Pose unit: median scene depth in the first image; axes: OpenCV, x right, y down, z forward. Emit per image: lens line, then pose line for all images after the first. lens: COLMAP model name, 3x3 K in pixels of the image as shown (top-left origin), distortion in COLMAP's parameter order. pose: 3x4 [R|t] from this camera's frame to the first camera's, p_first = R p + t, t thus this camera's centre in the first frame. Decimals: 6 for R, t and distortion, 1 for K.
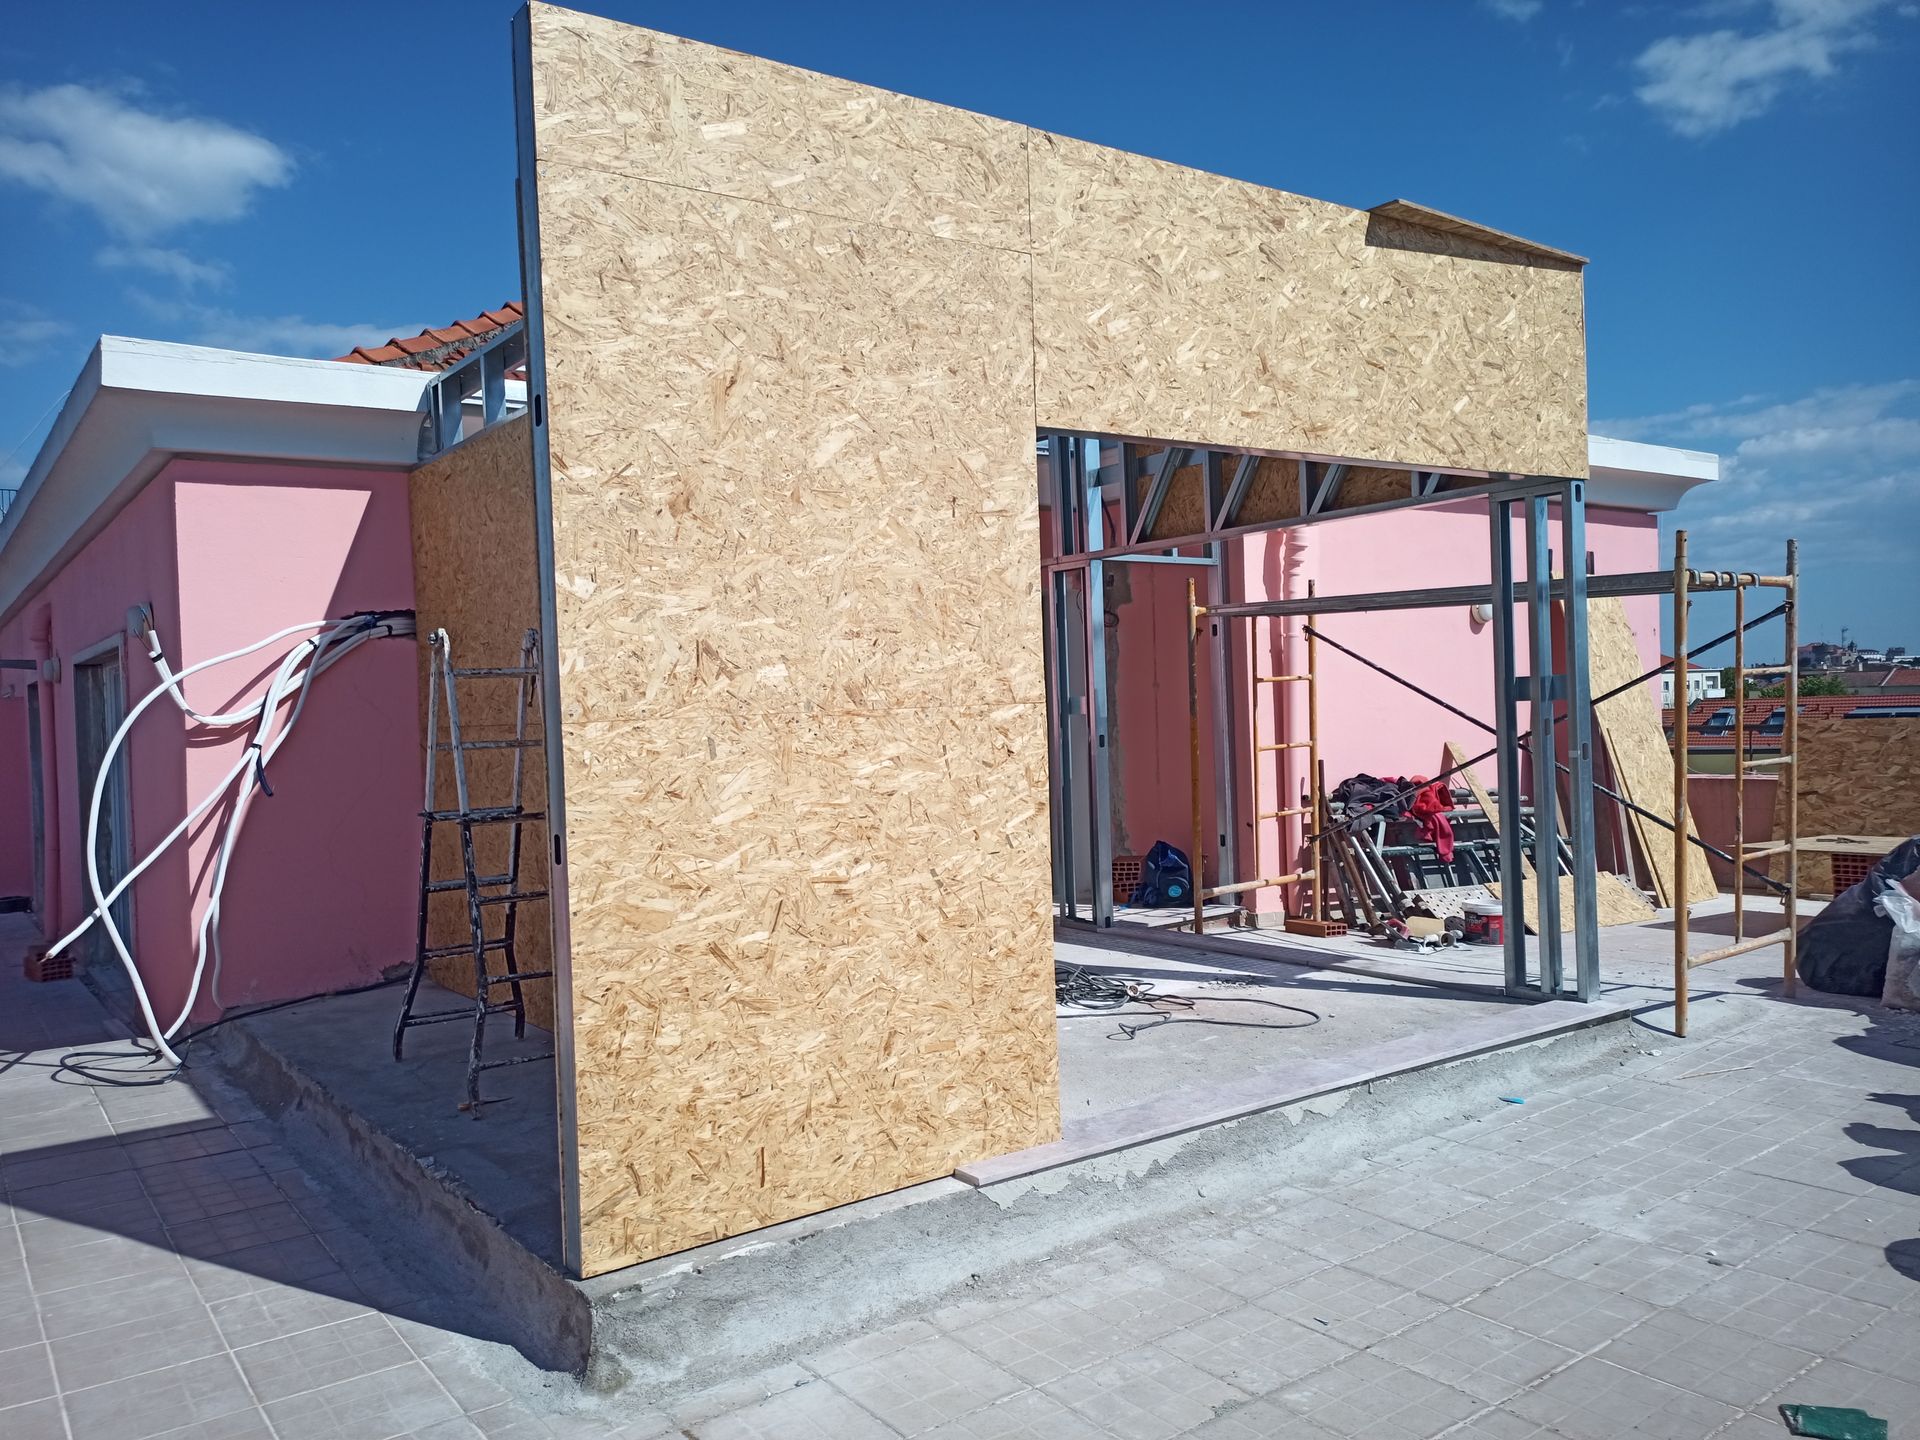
lens RADIAL K [[1438.1, 0, 950.4], [0, 1438.1, 716.5], [0, 0, 1]] dist [0.052558, -0.064004]
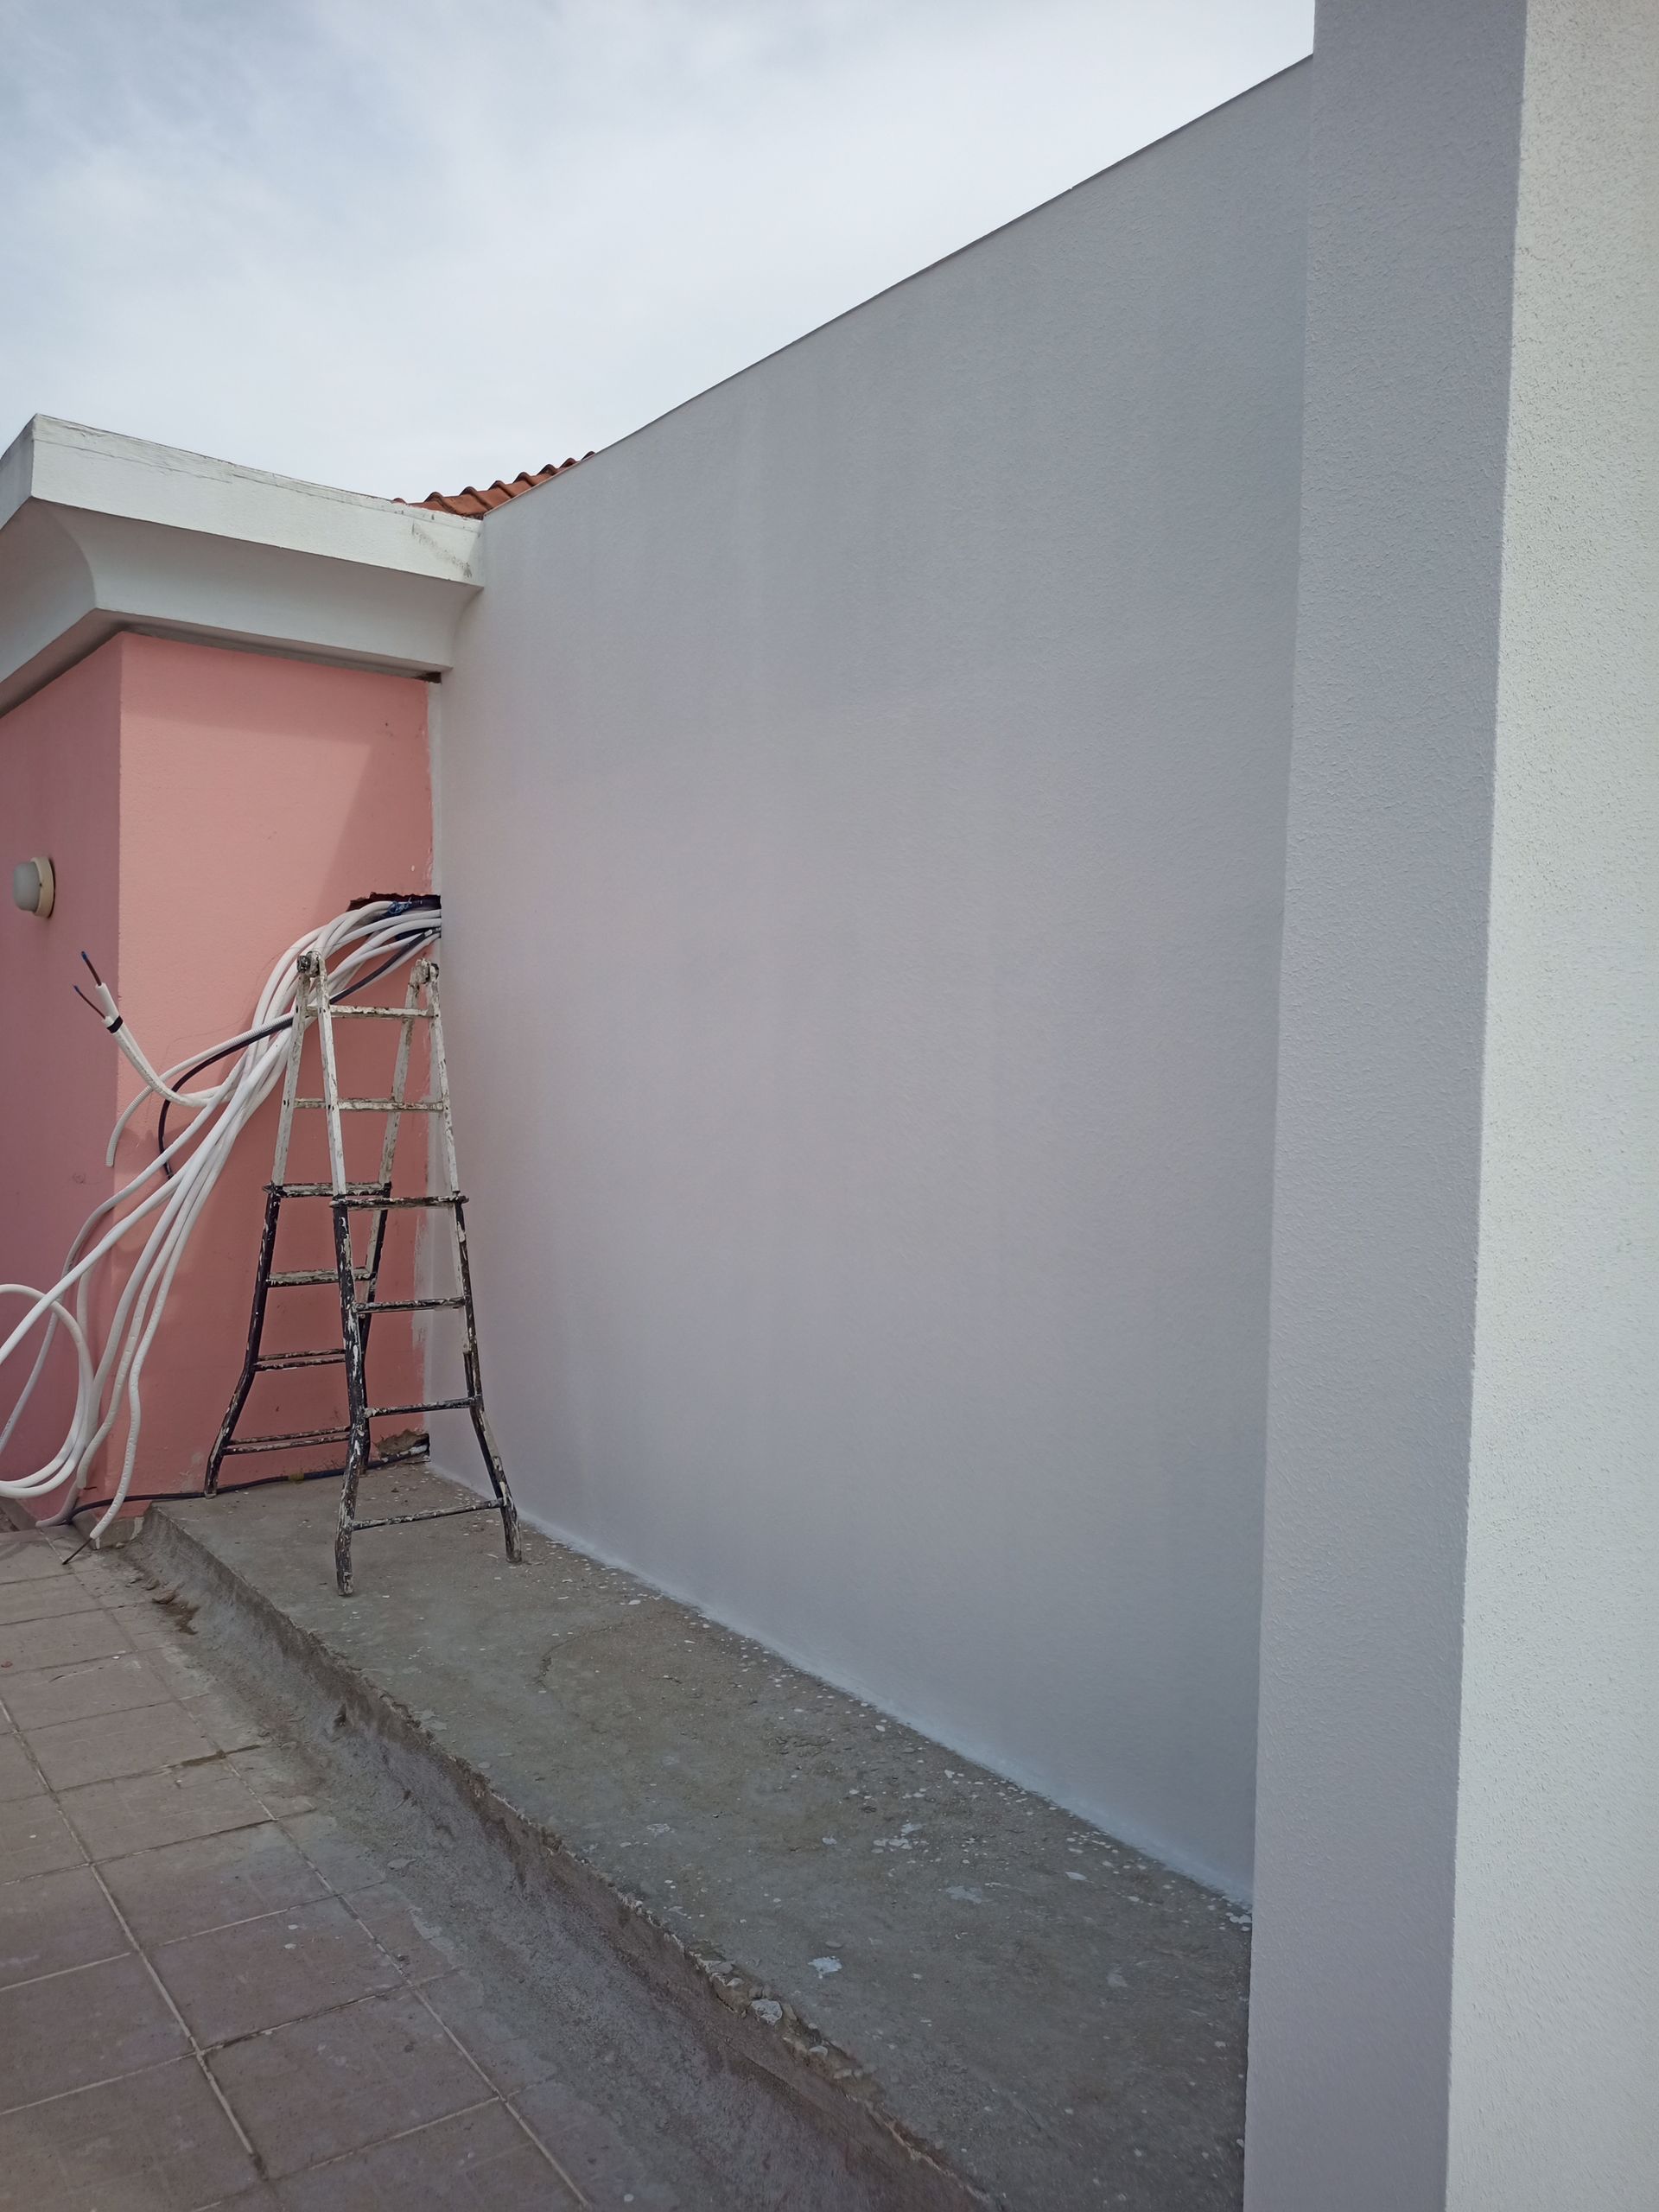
lens RADIAL K [[1742.9, 0, 902.5], [0, 1742.9, 1104.9], [0, 0, 1]] dist [0.025859, -0.004049]
pose [[0.997813, 0.064280, 0.015414, -0.325578], [-0.064595, 0.997694, 0.020856, -0.016648], [-0.014038, -0.021806, 0.999664, 0.381382]]
